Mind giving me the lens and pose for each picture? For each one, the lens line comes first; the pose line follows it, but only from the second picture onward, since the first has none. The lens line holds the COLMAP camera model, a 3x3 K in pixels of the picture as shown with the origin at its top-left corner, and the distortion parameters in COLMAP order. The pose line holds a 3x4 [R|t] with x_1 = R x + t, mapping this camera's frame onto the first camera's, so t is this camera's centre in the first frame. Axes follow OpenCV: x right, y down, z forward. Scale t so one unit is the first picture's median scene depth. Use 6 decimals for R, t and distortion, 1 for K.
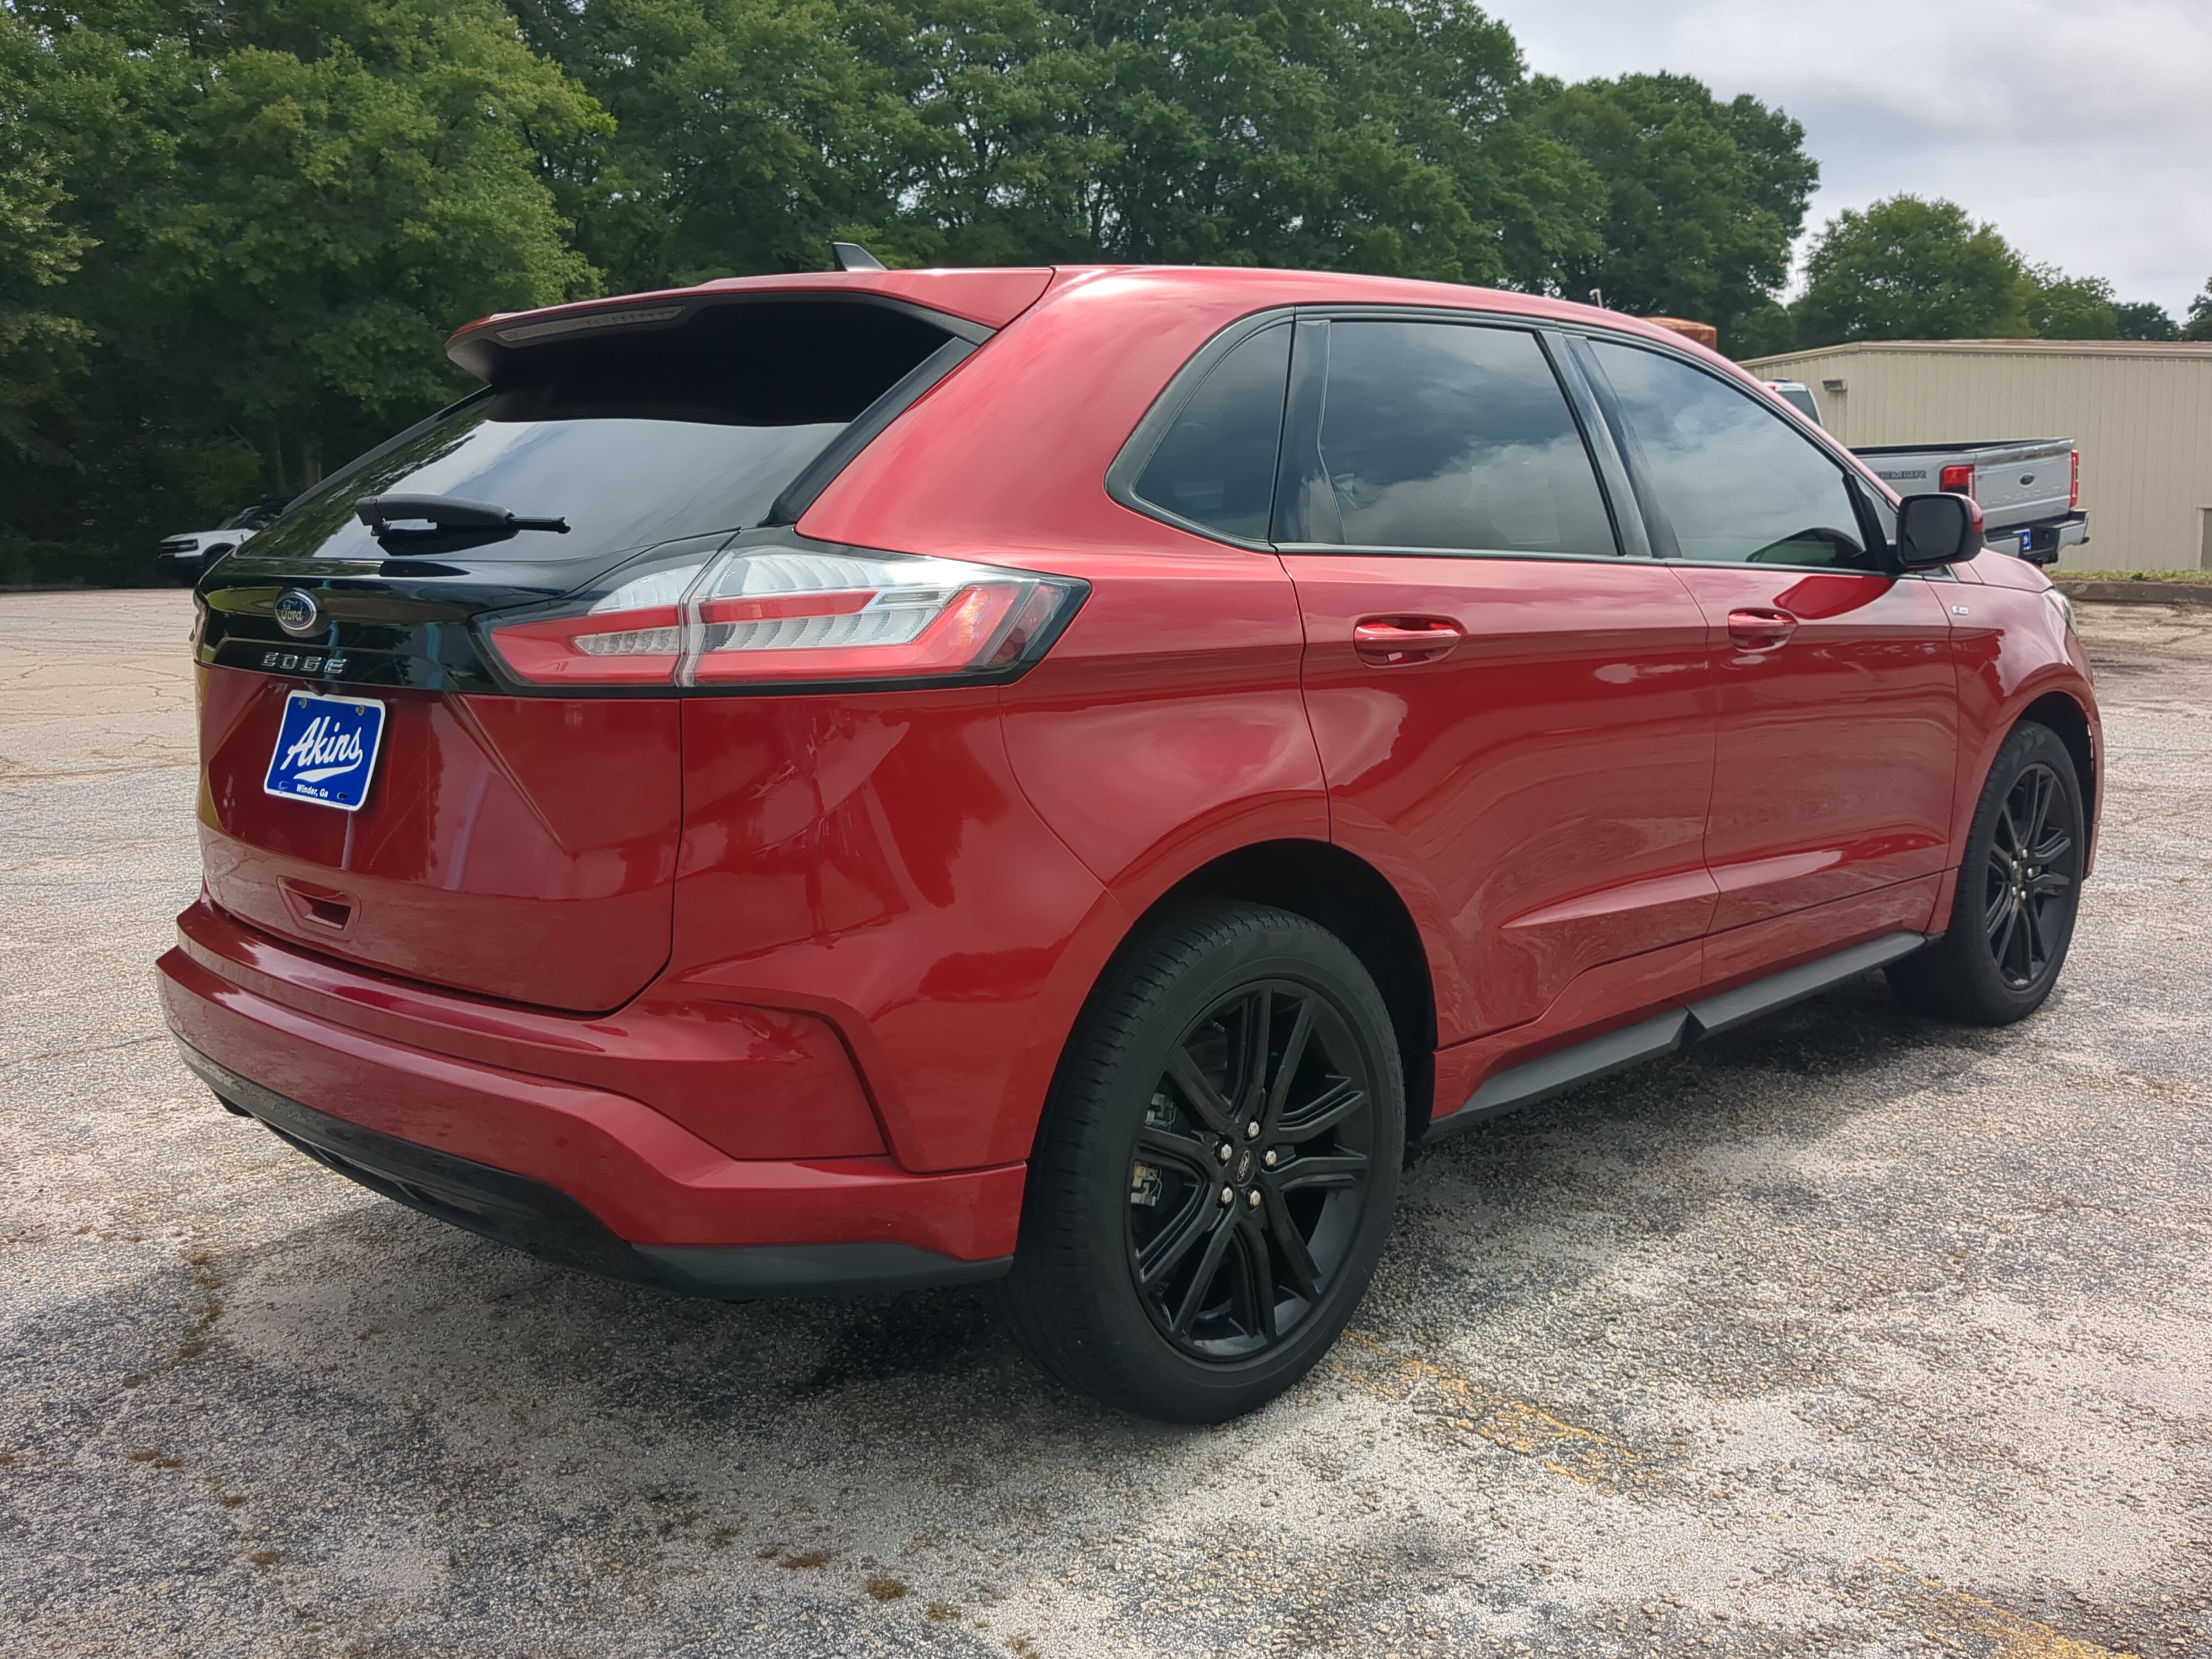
lens RADIAL K [[3998.2, 0, 1109.8], [0, 3998.2, 835.8], [0, 0, 1]] dist [0.131177, 0.000000]
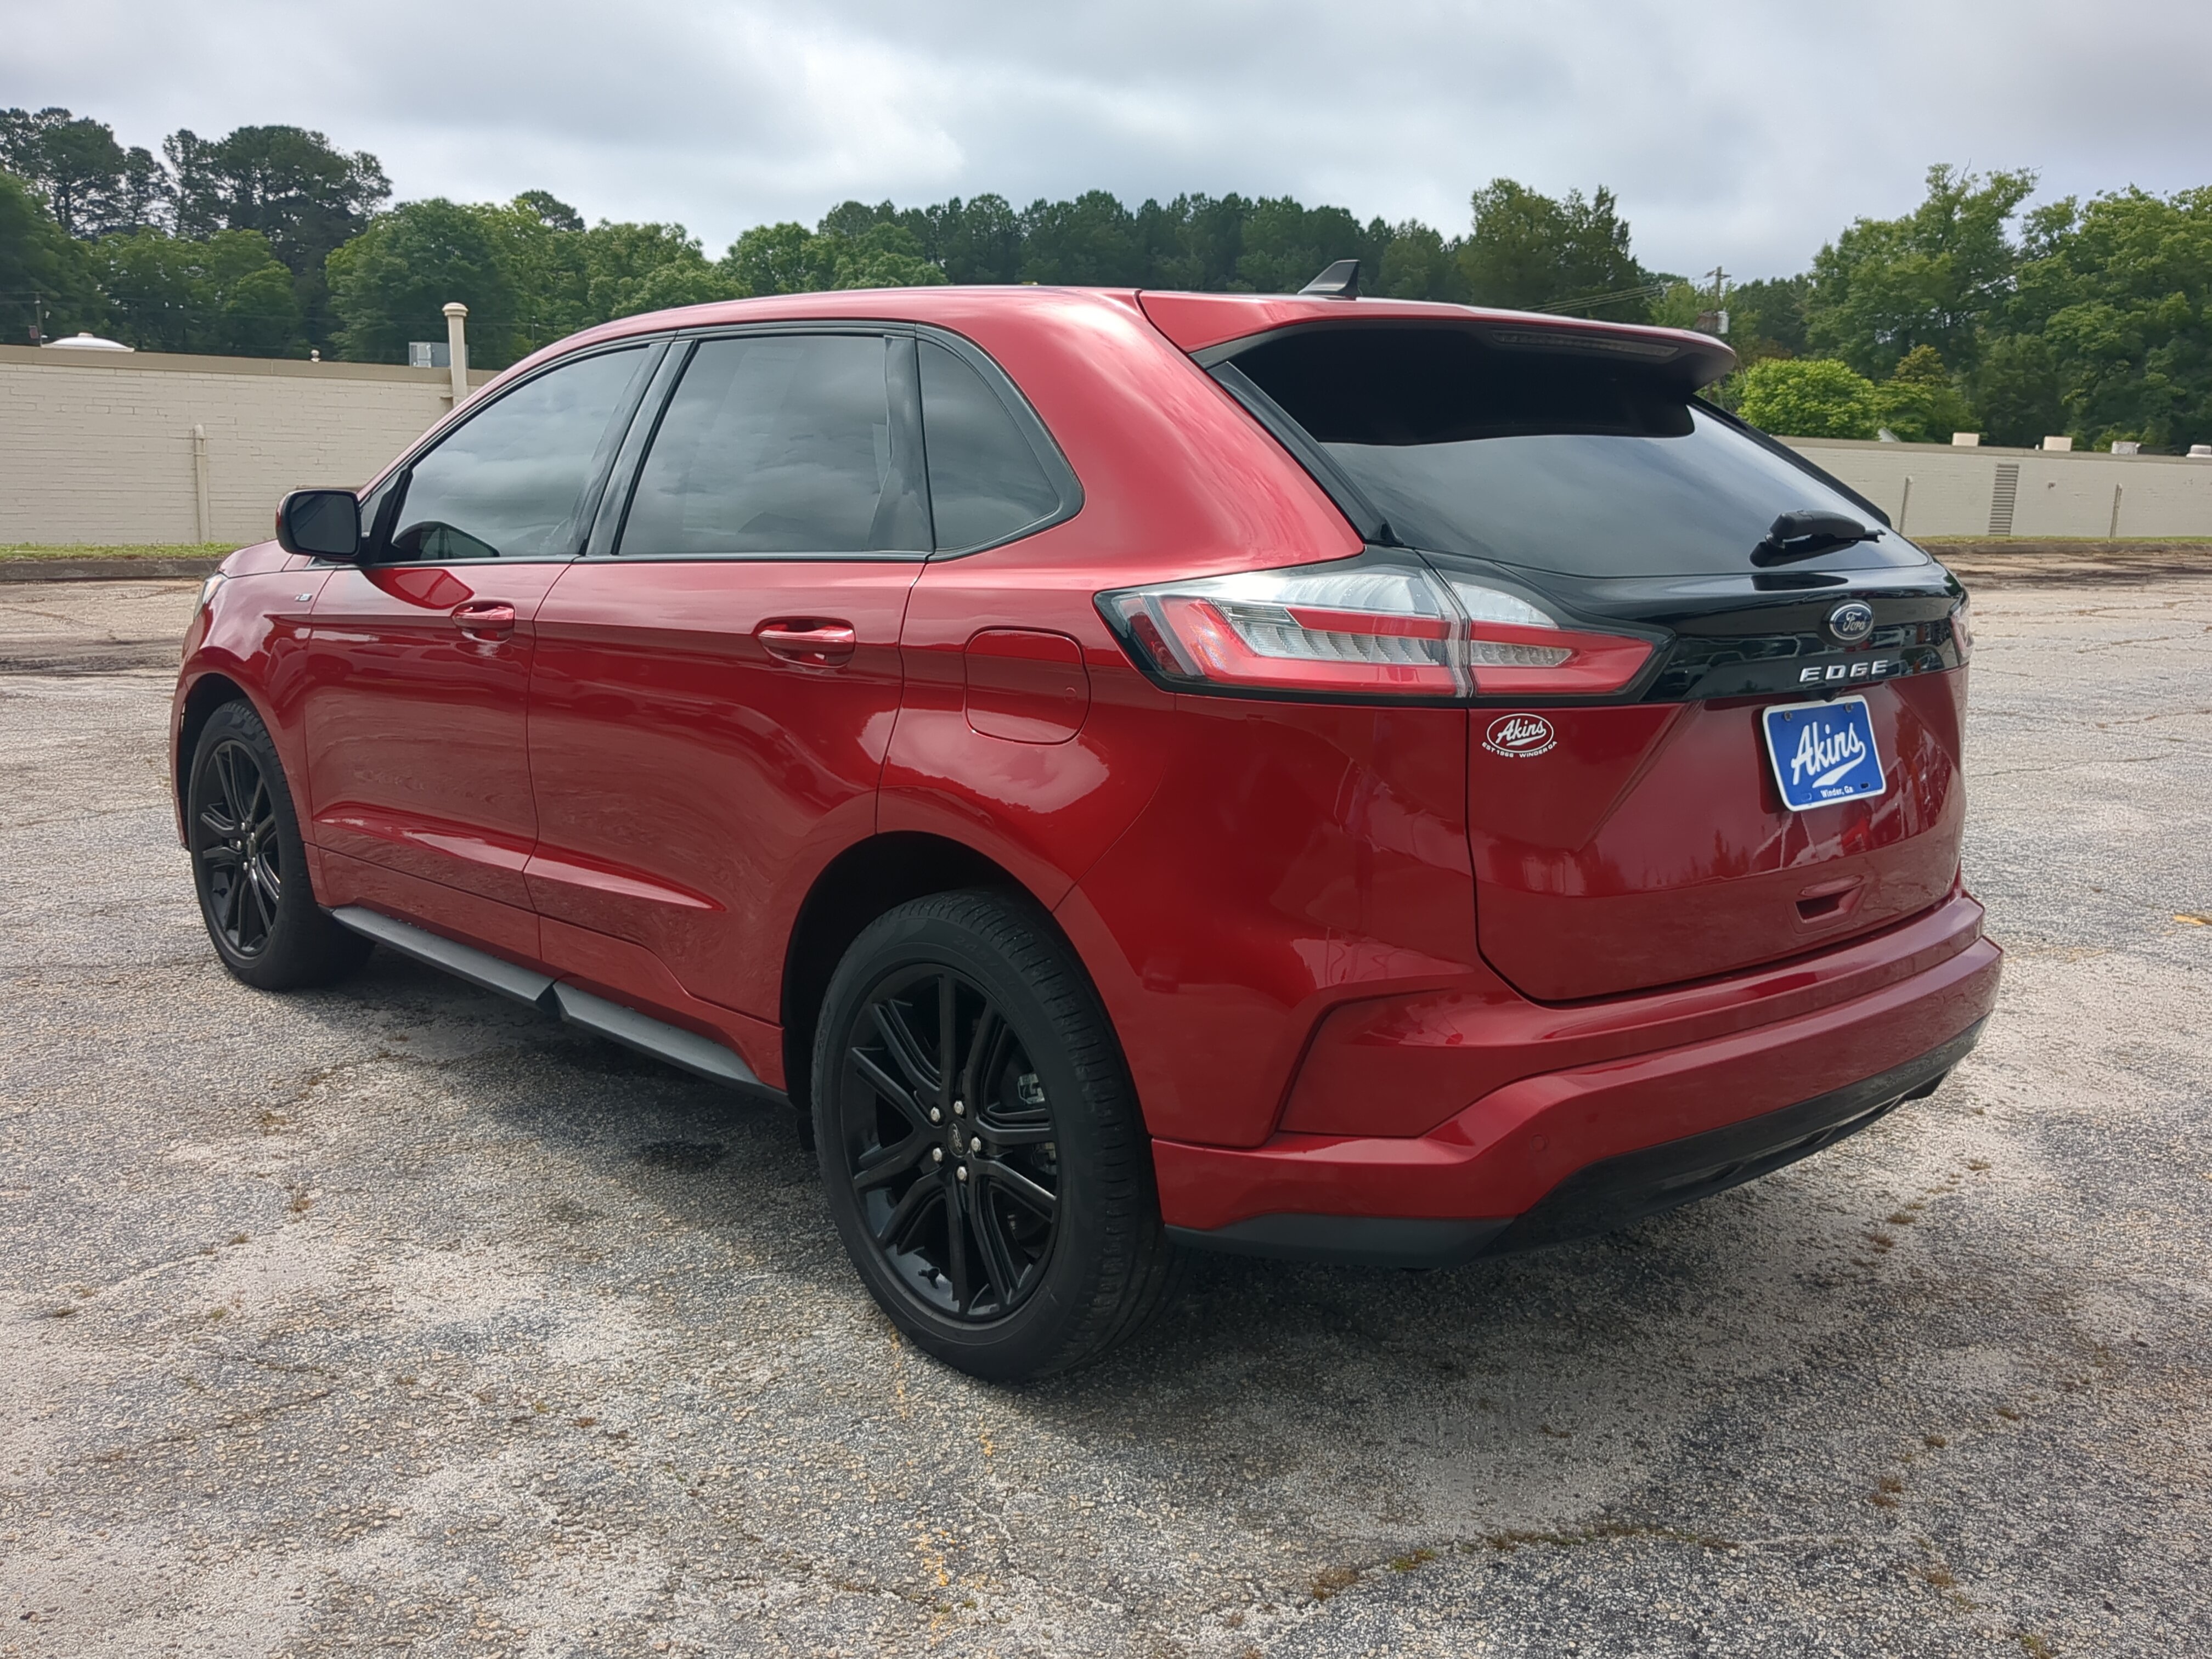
lens RADIAL K [[3998.2, 0, 1109.5], [0, 3998.2, 825.5], [0, 0, 1]] dist [0.131177, 0.000000]
pose [[-0.561775, -0.074014, 0.823972, -0.956391], [0.051133, 0.990979, 0.123877, -0.142136], [-0.825708, 0.111723, -0.552923, 1.736098]]
